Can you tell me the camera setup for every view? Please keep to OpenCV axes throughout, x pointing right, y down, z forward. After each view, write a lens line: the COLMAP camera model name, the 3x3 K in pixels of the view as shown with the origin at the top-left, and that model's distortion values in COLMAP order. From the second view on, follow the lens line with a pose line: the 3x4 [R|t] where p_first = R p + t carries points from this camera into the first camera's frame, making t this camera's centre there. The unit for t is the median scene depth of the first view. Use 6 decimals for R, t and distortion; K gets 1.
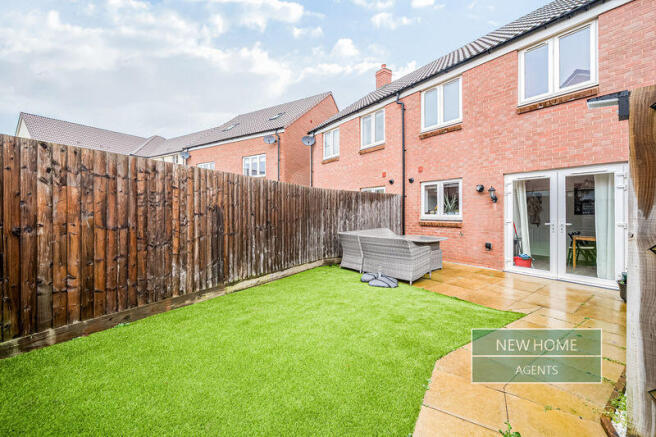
lens RADIAL K [[269.9, 0, 329.3], [0, 269.9, 212.7], [0, 0, 1]] dist [0.001673, 0.000097]
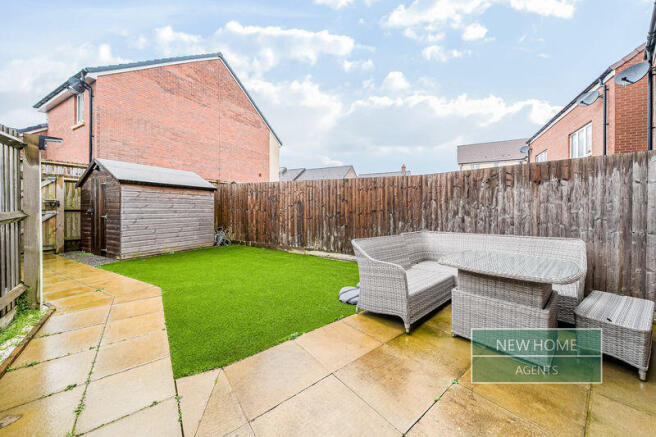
lens RADIAL K [[227.2, 0, 330.3], [0, 227.2, 211.7], [0, 0, 1]] dist [-0.001857, -0.000067]
pose [[0.047079, 0.014778, -0.998782, 0.946947], [-0.008687, 0.999859, 0.014384, 0.018595], [0.998853, 0.007999, 0.047201, 1.024836]]
